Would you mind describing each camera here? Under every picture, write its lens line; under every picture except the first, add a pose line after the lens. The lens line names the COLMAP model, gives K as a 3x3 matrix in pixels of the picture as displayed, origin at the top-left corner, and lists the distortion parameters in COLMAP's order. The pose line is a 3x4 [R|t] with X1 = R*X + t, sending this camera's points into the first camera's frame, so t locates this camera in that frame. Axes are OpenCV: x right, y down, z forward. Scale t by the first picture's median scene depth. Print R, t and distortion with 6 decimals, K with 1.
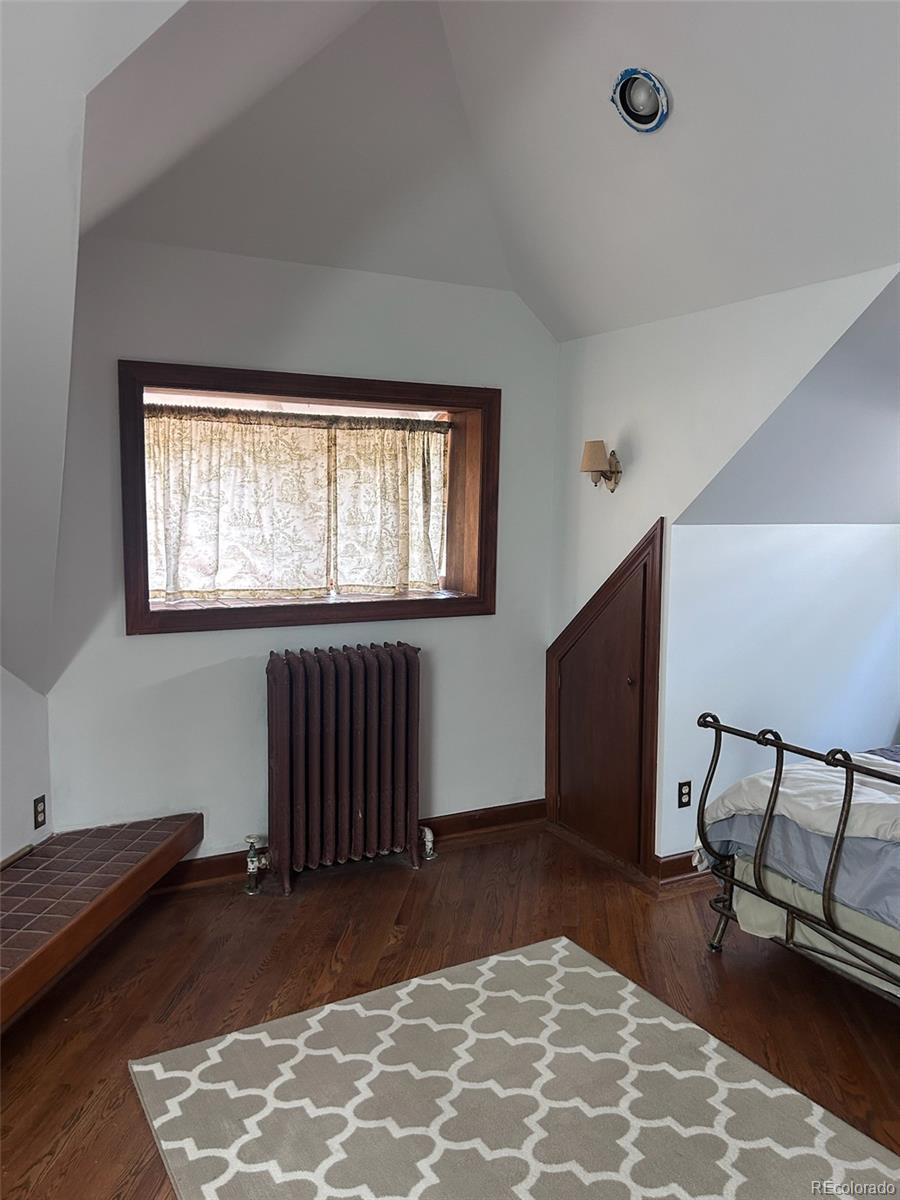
lens RADIAL K [[913.1, 0, 450.0], [0, 913.1, 600.0], [0, 0, 1]] dist [0.088246, -0.080236]
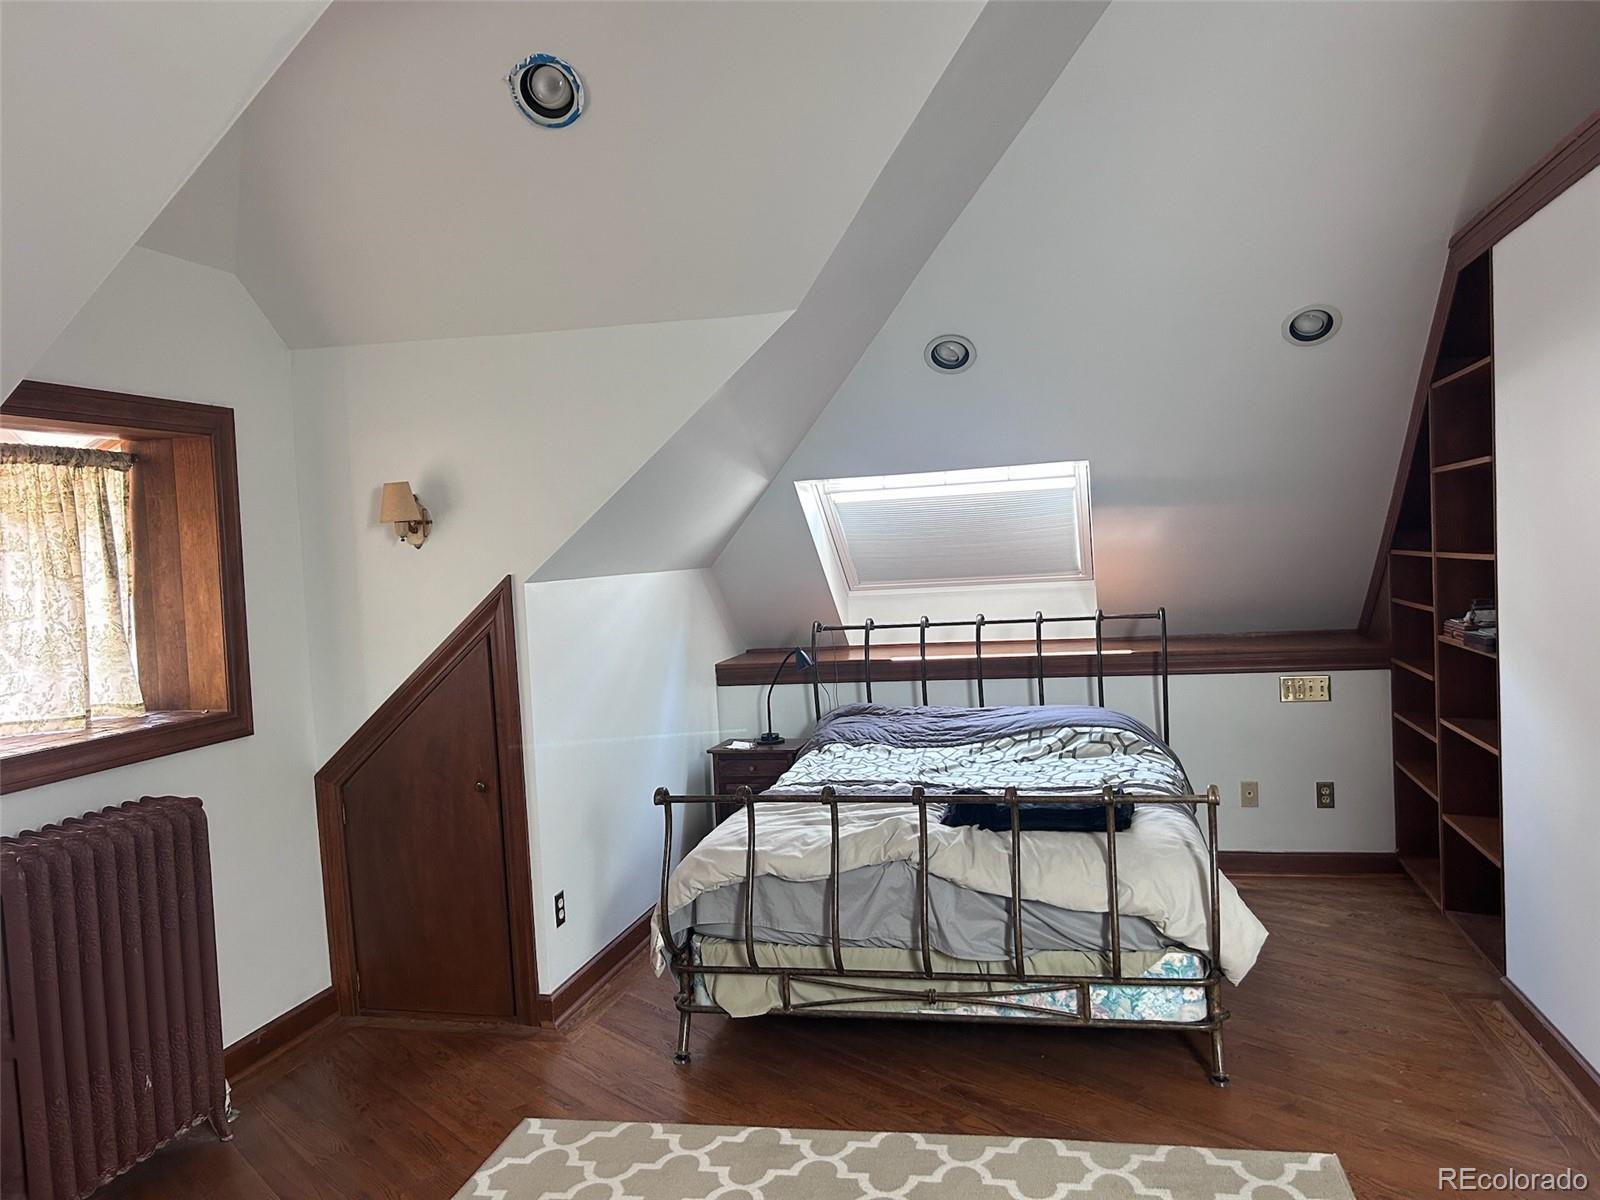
lens RADIAL K [[1217.5, 0, 794.6], [0, 1217.5, 608.7], [0, 0, 1]] dist [0.088246, -0.080236]
pose [[0.670520, -0.081336, 0.737419, -0.379121], [0.134220, 0.990869, -0.012753, -0.011653], [-0.729649, 0.107528, 0.675315, 0.080805]]
